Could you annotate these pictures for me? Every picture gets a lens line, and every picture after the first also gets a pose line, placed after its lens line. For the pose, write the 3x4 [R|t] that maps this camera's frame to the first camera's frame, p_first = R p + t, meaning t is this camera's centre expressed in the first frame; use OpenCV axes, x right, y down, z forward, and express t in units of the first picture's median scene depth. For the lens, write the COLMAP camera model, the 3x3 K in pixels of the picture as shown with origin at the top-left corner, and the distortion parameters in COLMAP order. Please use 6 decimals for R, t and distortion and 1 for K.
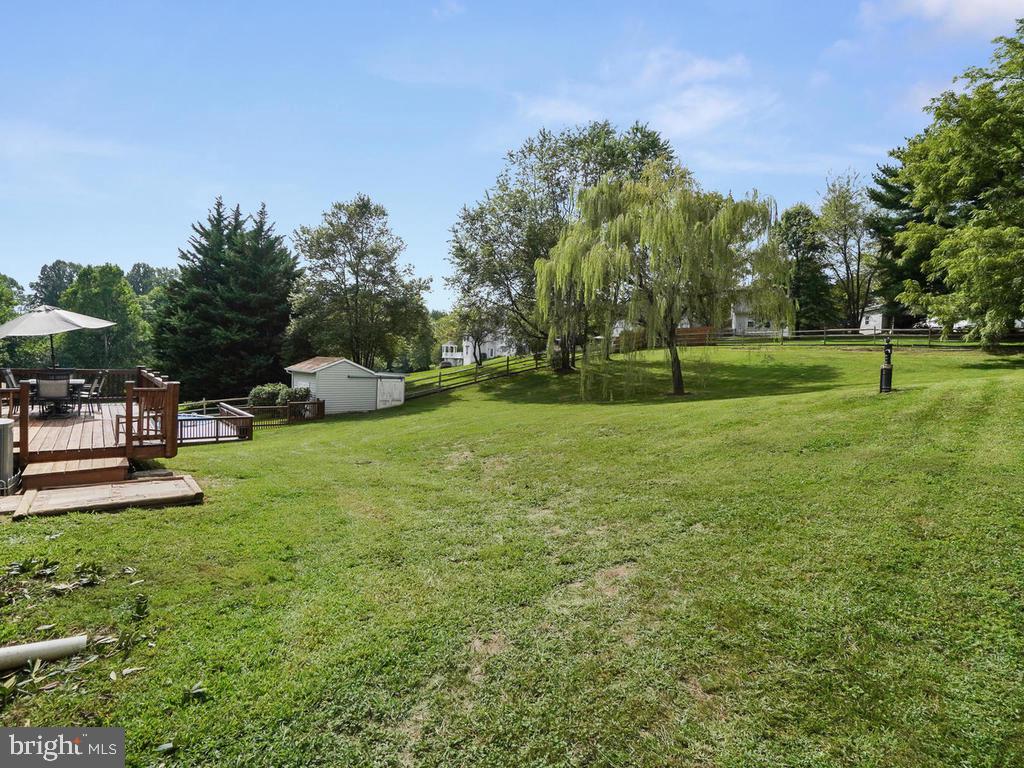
lens RADIAL K [[505.9, 0, 506.2], [0, 505.9, 379.3], [0, 0, 1]] dist [-0.075318, 0.030632]
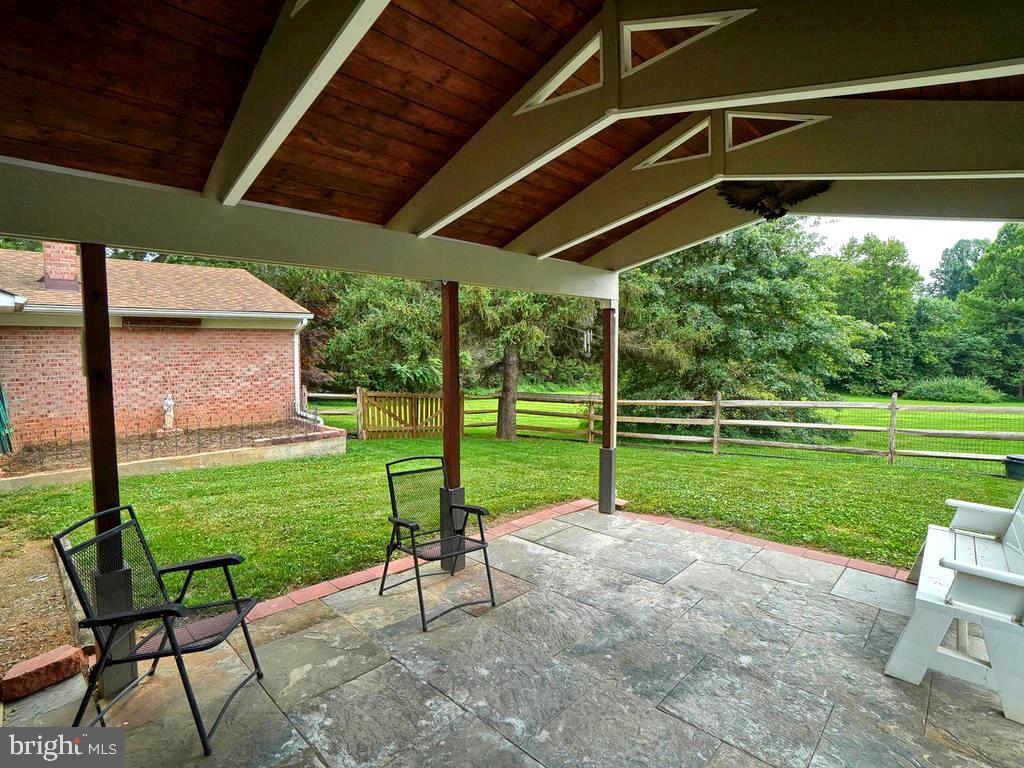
lens RADIAL K [[505.9, 0, 506.2], [0, 505.9, 379.3], [0, 0, 1]] dist [-0.075318, 0.030632]
pose [[0.087501, 0.025577, -0.995836, -0.111987], [-0.025574, 0.999399, 0.023422, 0.009367], [0.995836, 0.023418, 0.088103, 0.100390]]
